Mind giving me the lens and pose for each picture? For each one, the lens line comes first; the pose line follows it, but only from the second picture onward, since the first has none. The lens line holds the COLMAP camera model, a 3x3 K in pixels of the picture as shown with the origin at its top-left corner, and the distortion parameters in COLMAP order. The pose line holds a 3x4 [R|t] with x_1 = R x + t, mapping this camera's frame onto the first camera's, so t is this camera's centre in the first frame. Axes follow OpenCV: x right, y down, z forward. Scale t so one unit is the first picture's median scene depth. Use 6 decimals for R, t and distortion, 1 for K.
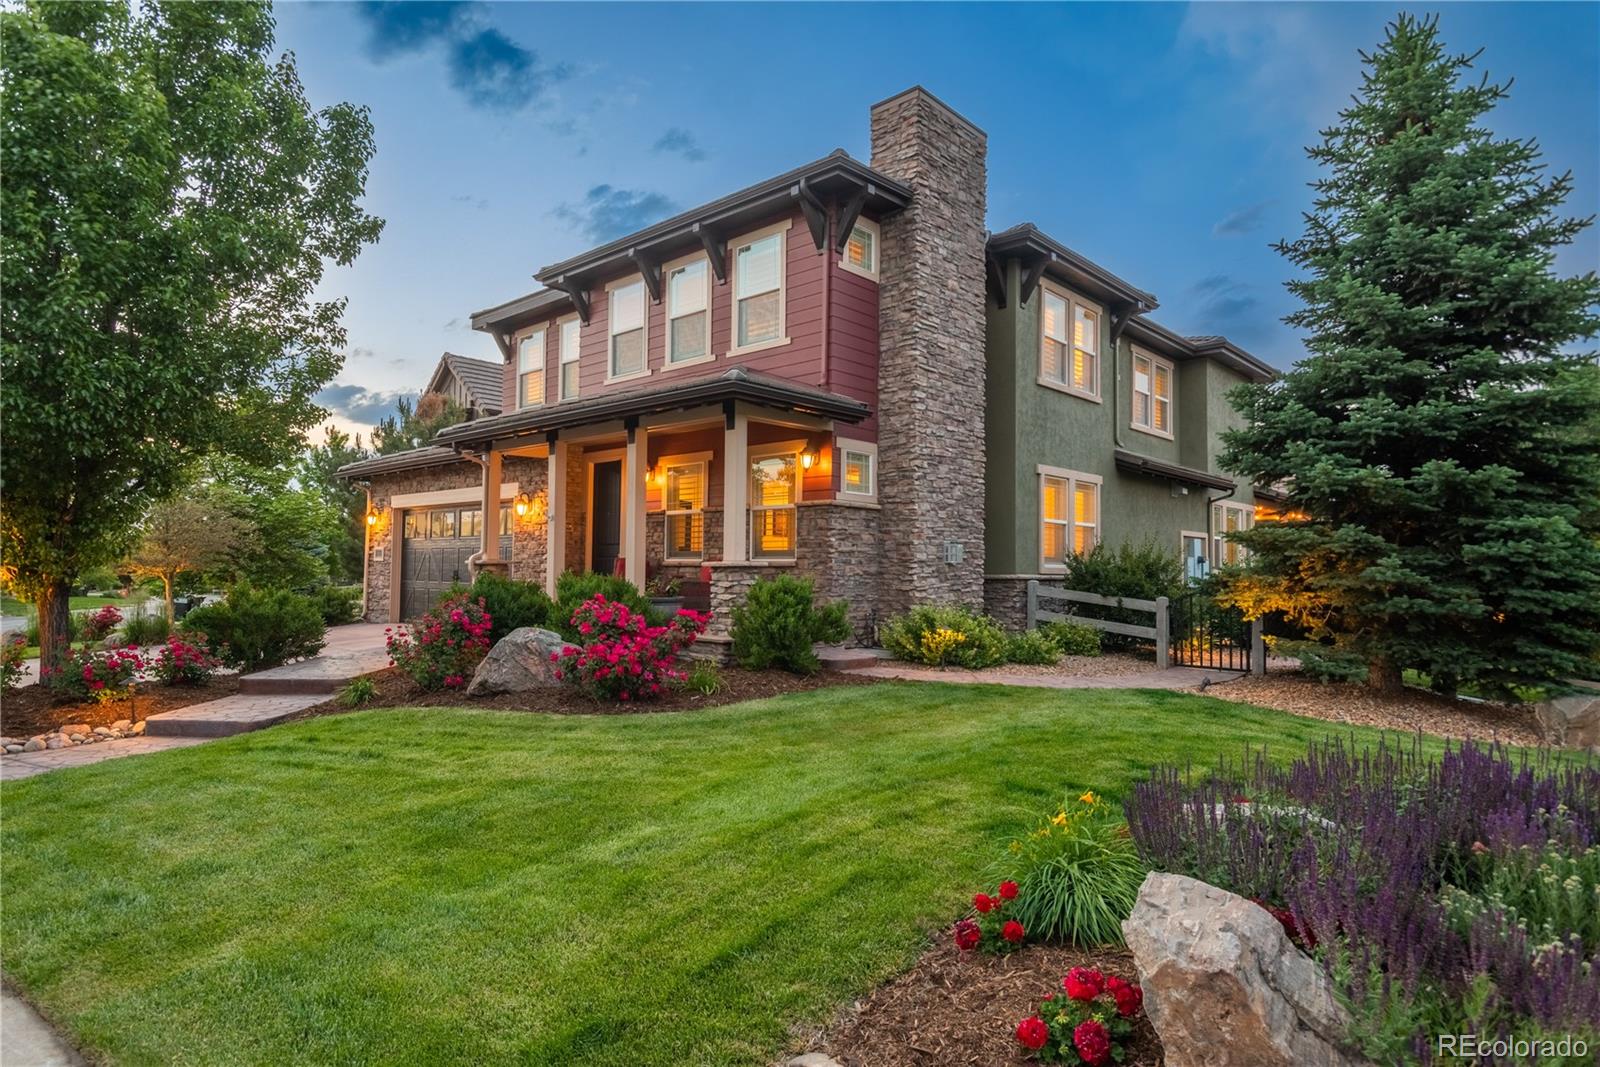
lens RADIAL K [[894.6, 0, 800.0], [0, 894.6, 533.5], [0, 0, 1]] dist [0.025632, 0.000182]
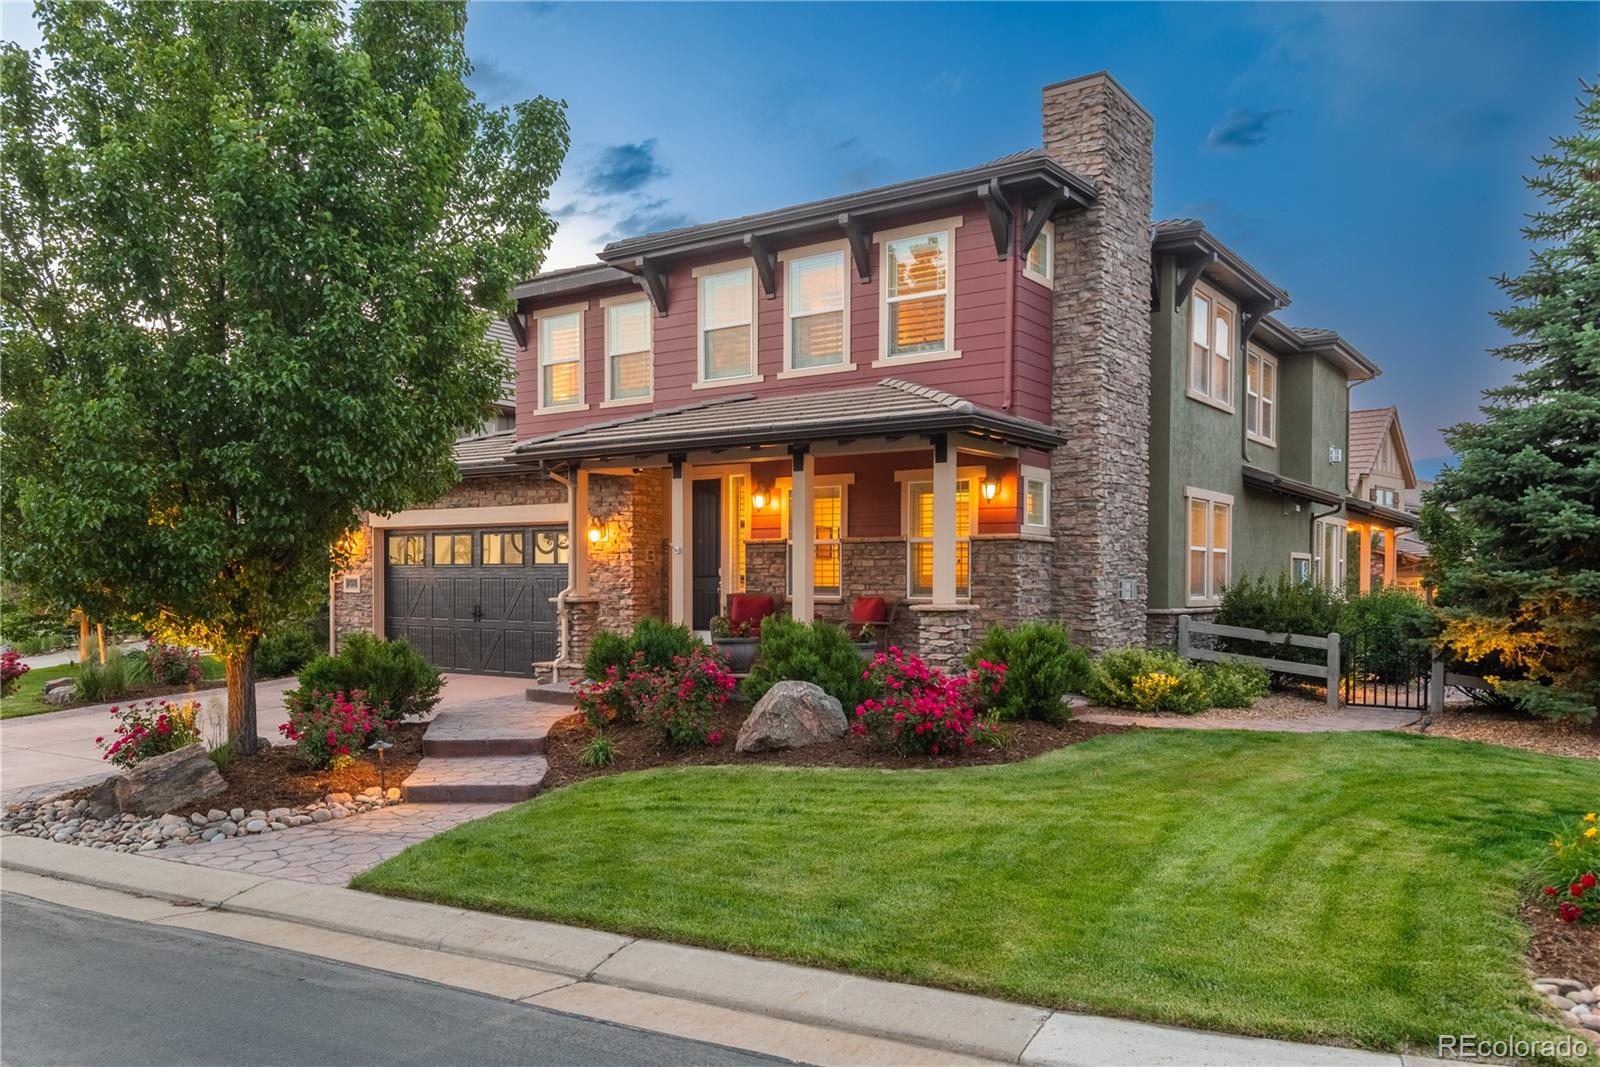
lens RADIAL K [[1191.2, 0, 794.7], [0, 1191.2, 607.2], [0, 0, 1]] dist [0.016665, -0.005136]
pose [[0.992129, -0.008861, 0.124906, -0.327204], [0.000763, 0.997902, 0.064735, -0.039753], [-0.125218, -0.064130, 0.990054, -0.177918]]
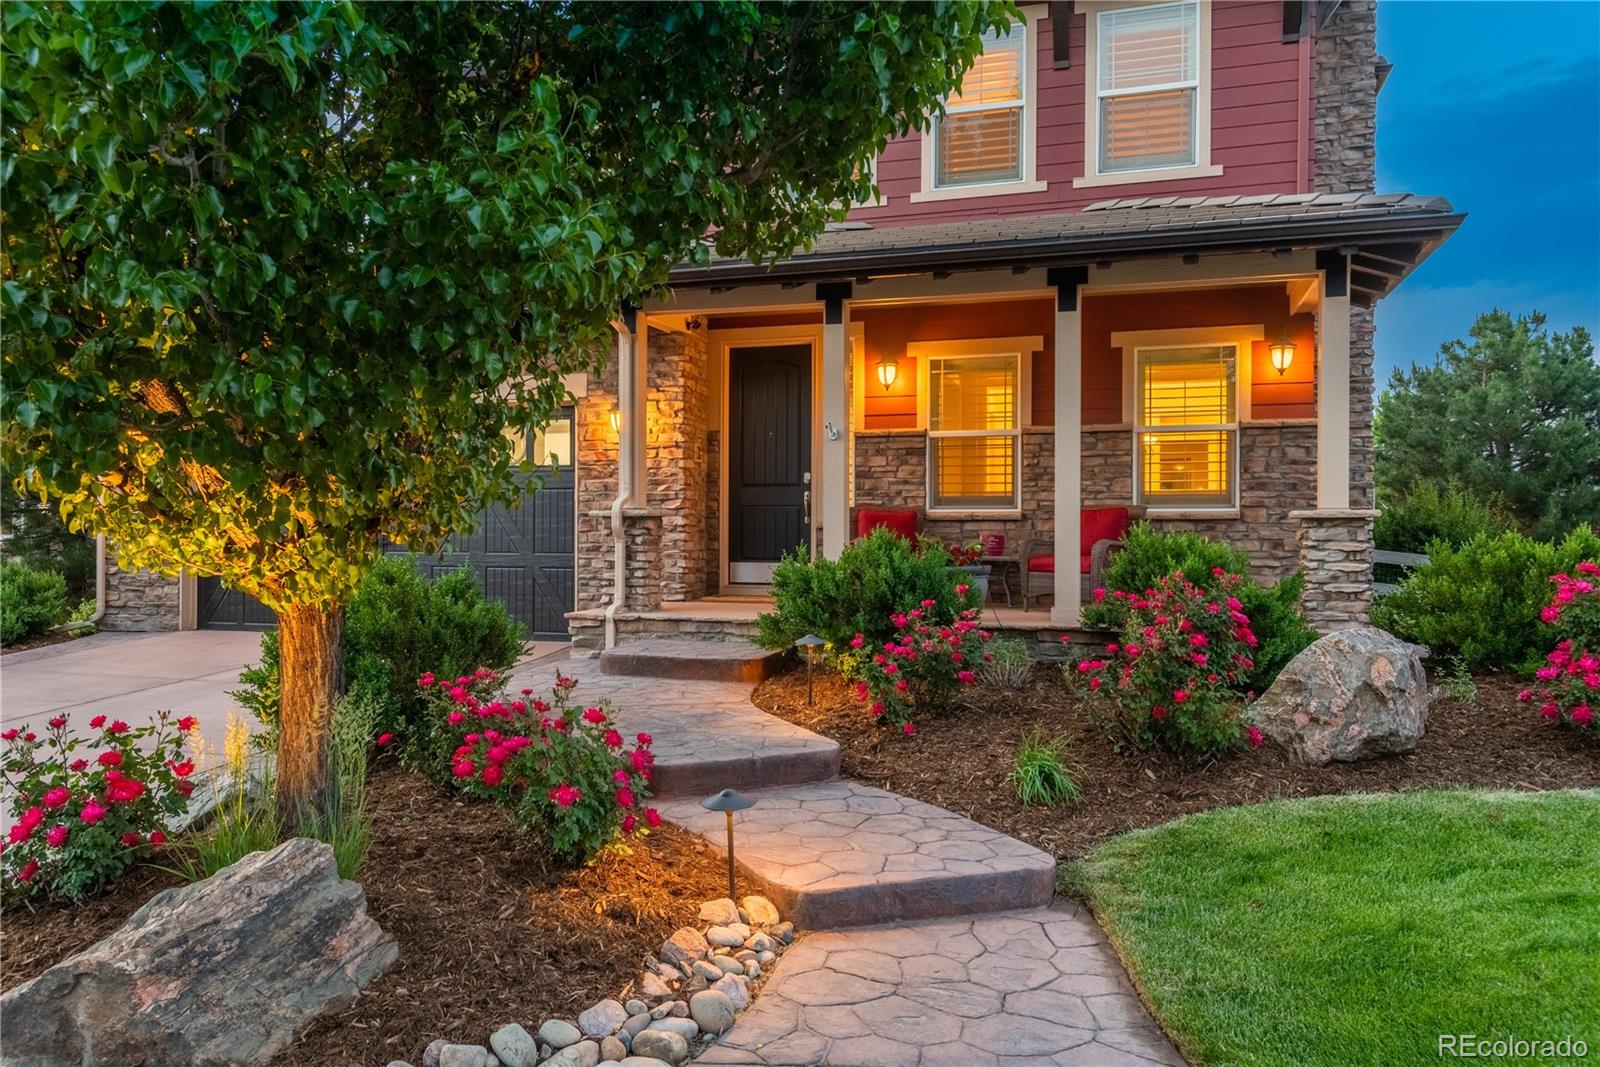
lens RADIAL K [[1131.2, 0, 772.0], [0, 1131.2, 533.3], [0, 0, 1]] dist [0.002781, -0.003113]
pose [[0.908028, -0.005020, 0.418879, -0.647788], [-0.012071, 0.999199, 0.038141, 0.019022], [-0.418736, -0.039689, 0.907240, 0.383656]]
